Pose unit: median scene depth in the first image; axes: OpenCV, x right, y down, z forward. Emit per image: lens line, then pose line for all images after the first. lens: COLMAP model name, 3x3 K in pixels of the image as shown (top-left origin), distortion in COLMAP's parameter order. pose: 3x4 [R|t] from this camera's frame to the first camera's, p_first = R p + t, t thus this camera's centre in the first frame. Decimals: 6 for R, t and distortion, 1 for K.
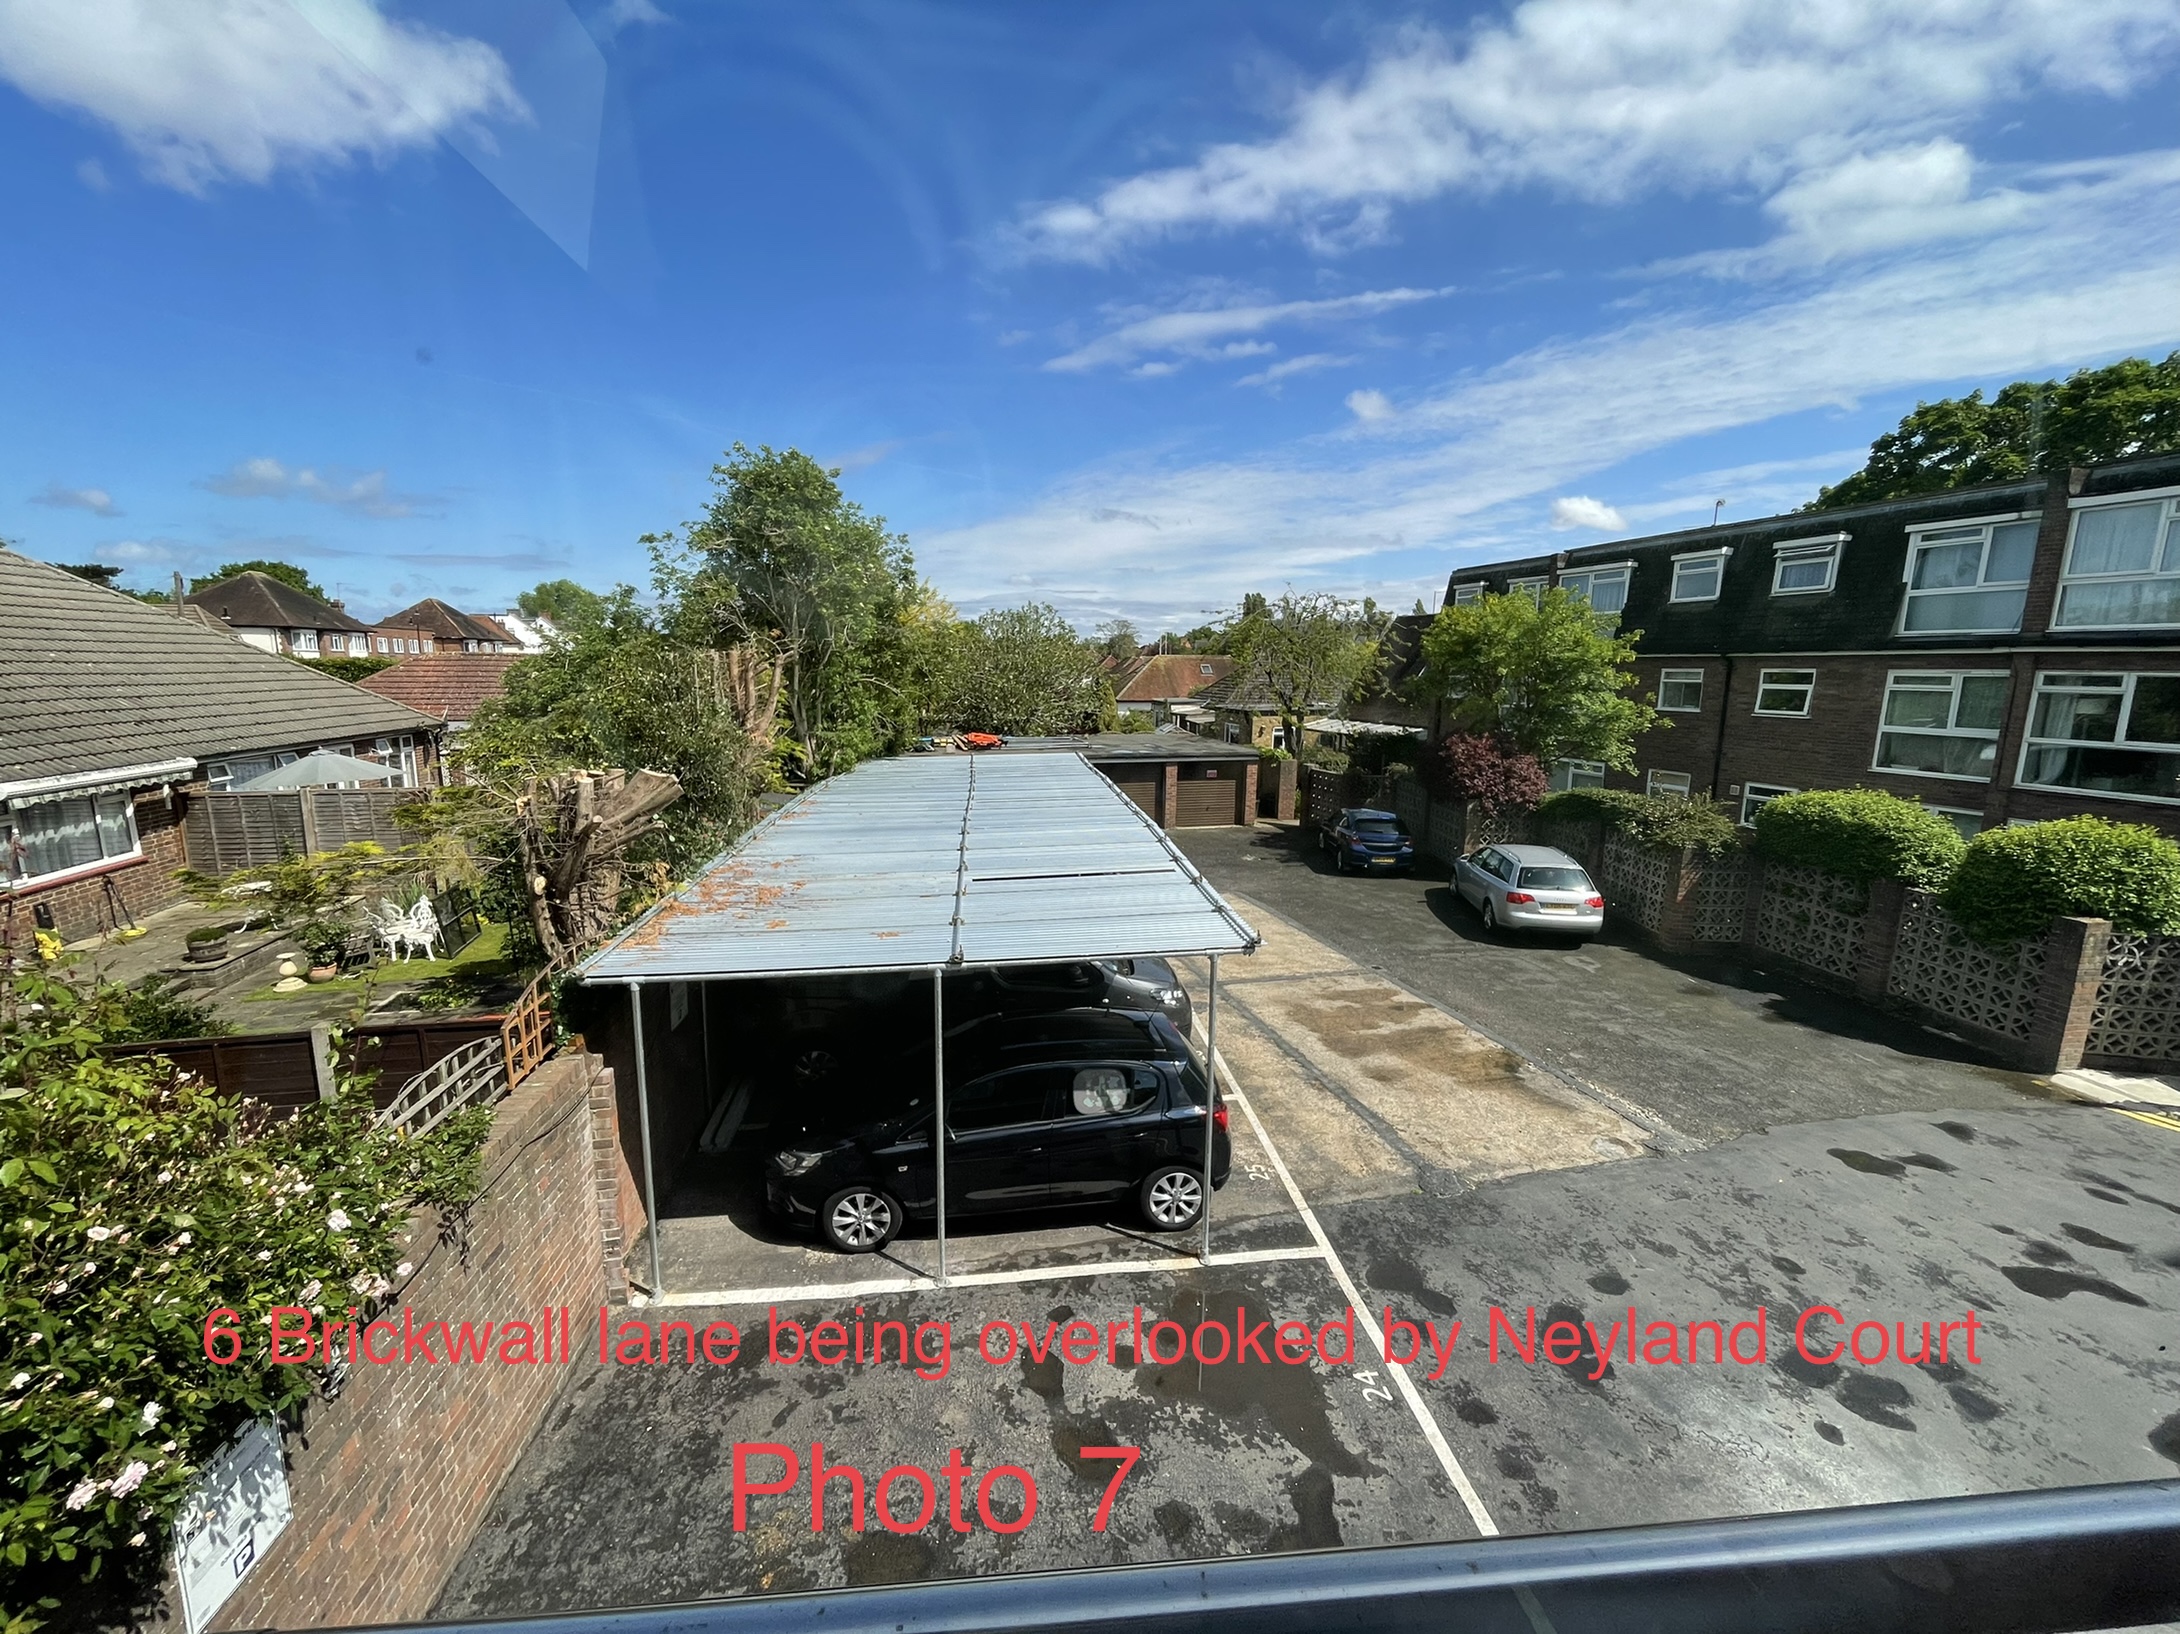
lens RADIAL K [[876.7, 0, 1089.7], [0, 876.7, 815.3], [0, 0, 1]] dist [-0.000465, -0.000045]
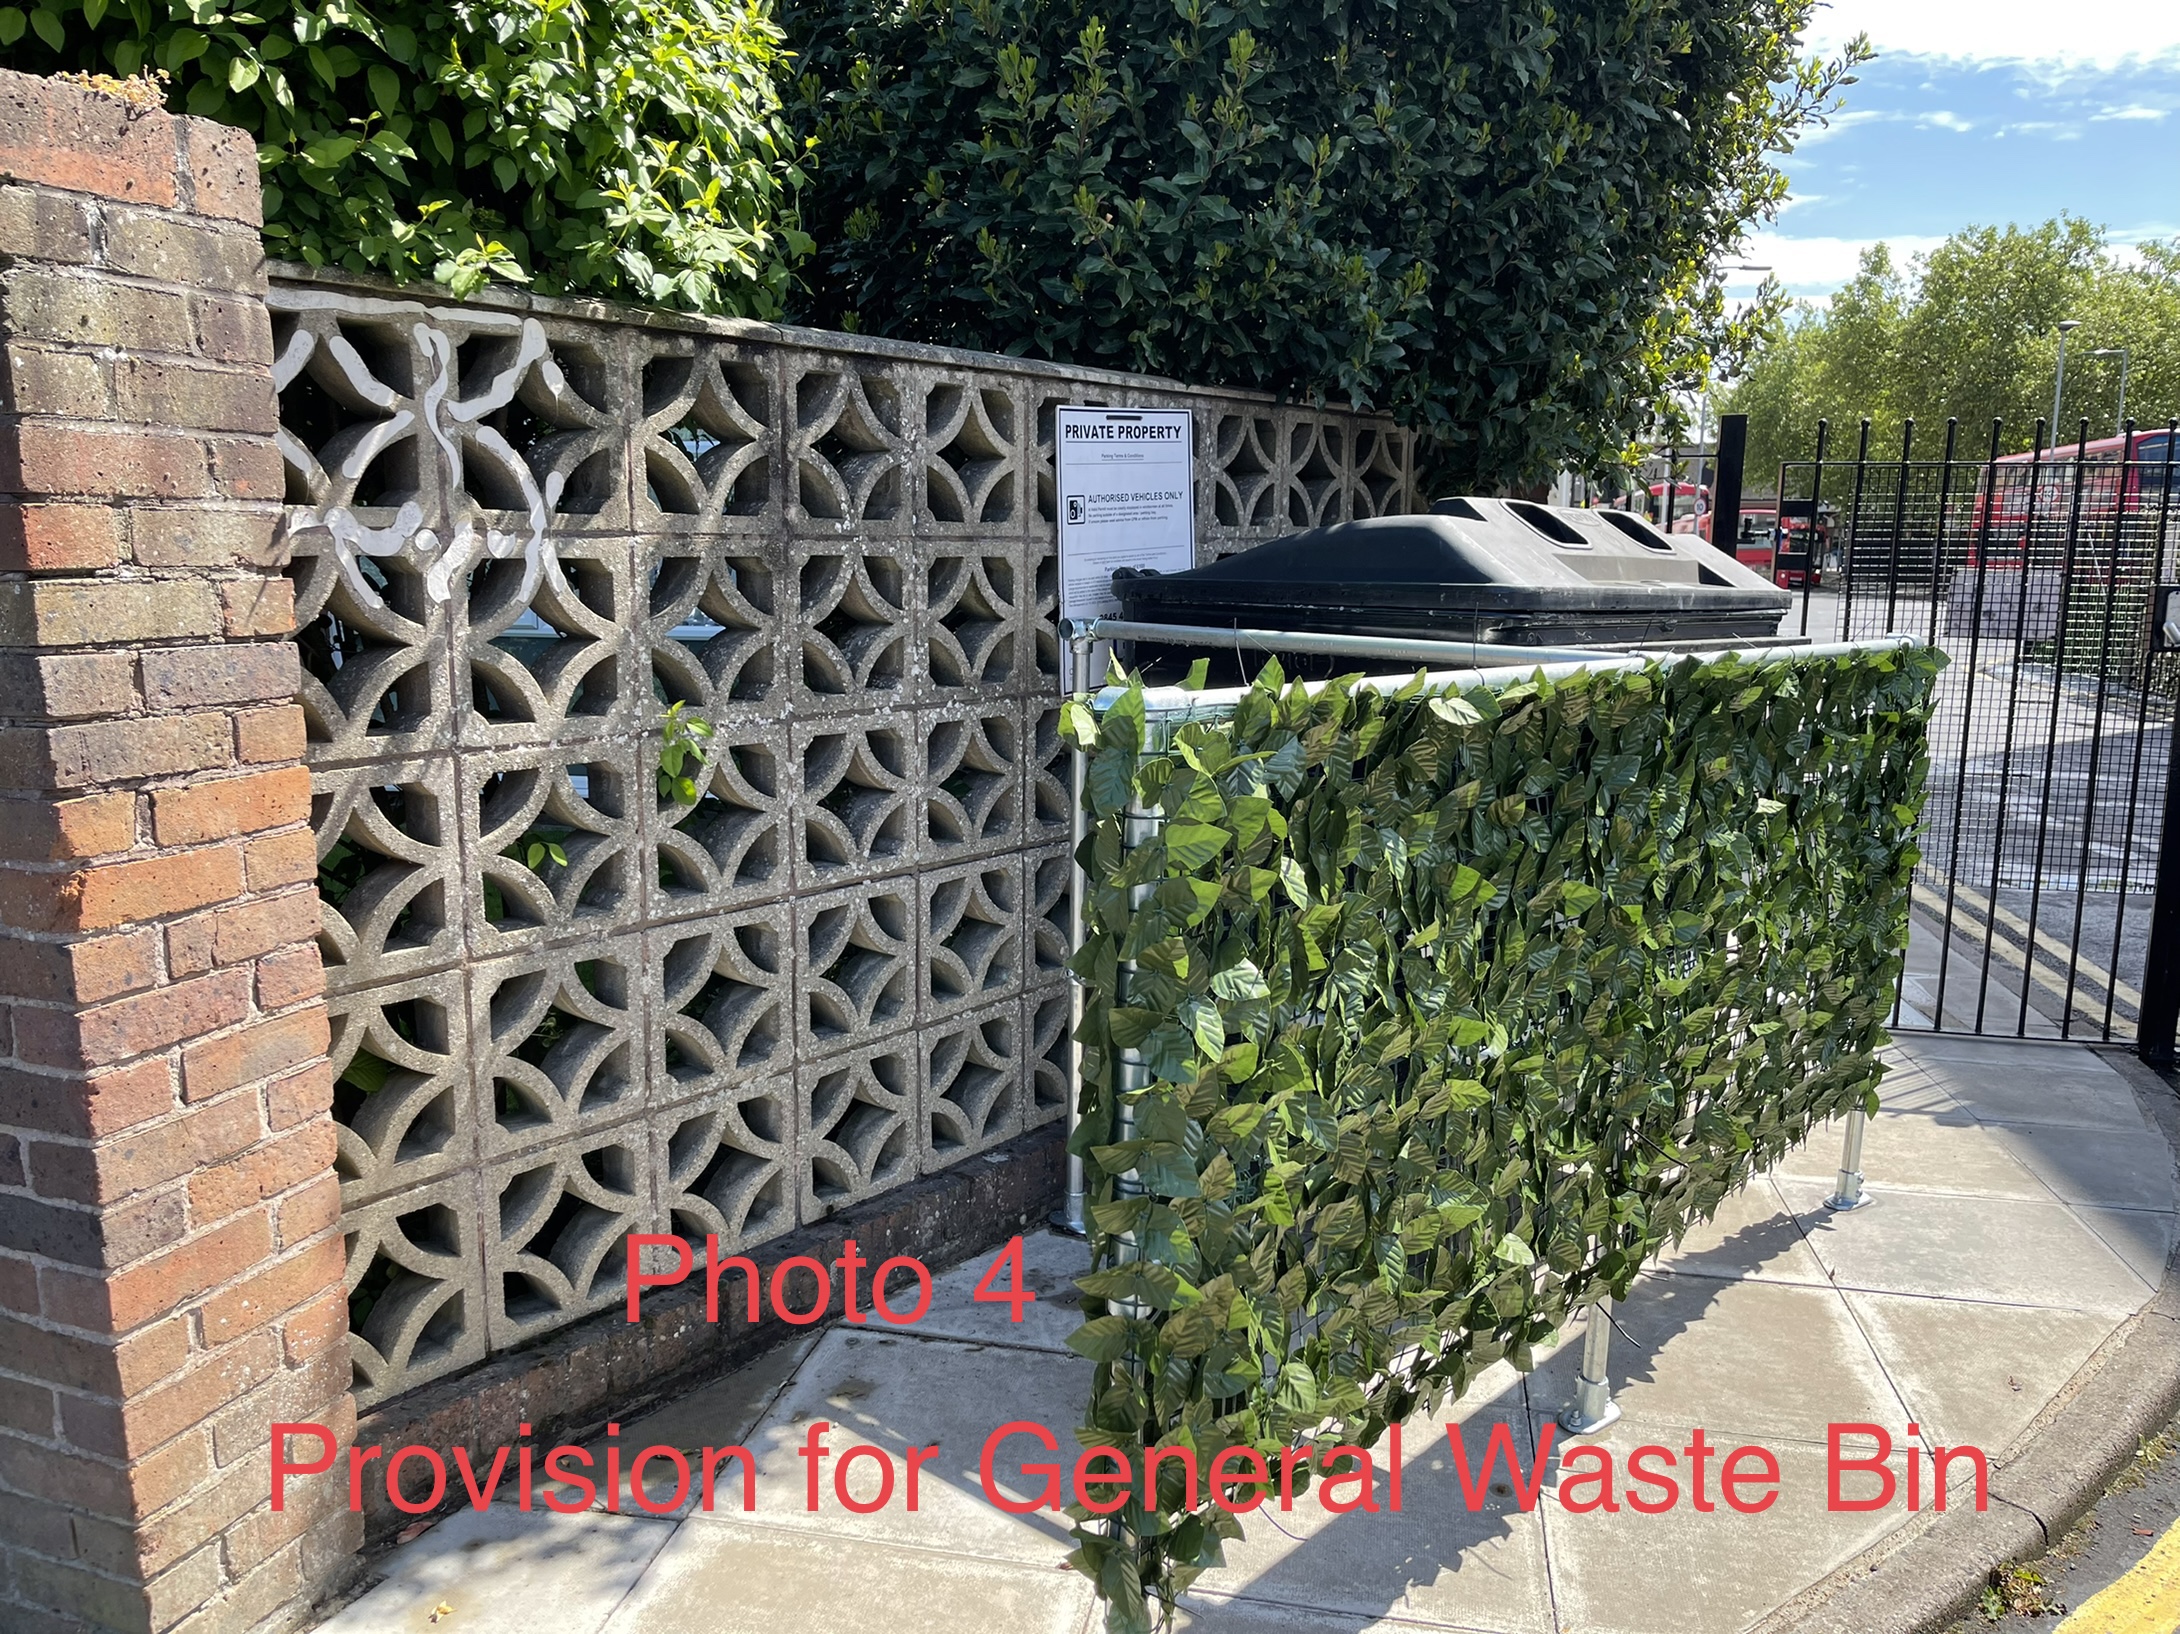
lens RADIAL K [[1649.4, 0, 1090.1], [0, 1649.4, 815.6], [0, 0, 1]] dist [0.000828, 0.000175]
pose [[0.494228, -0.166628, 0.853214, 1.026751], [0.157231, 0.982406, 0.100782, 0.190565], [-0.854995, 0.084342, 0.511732, 0.816037]]
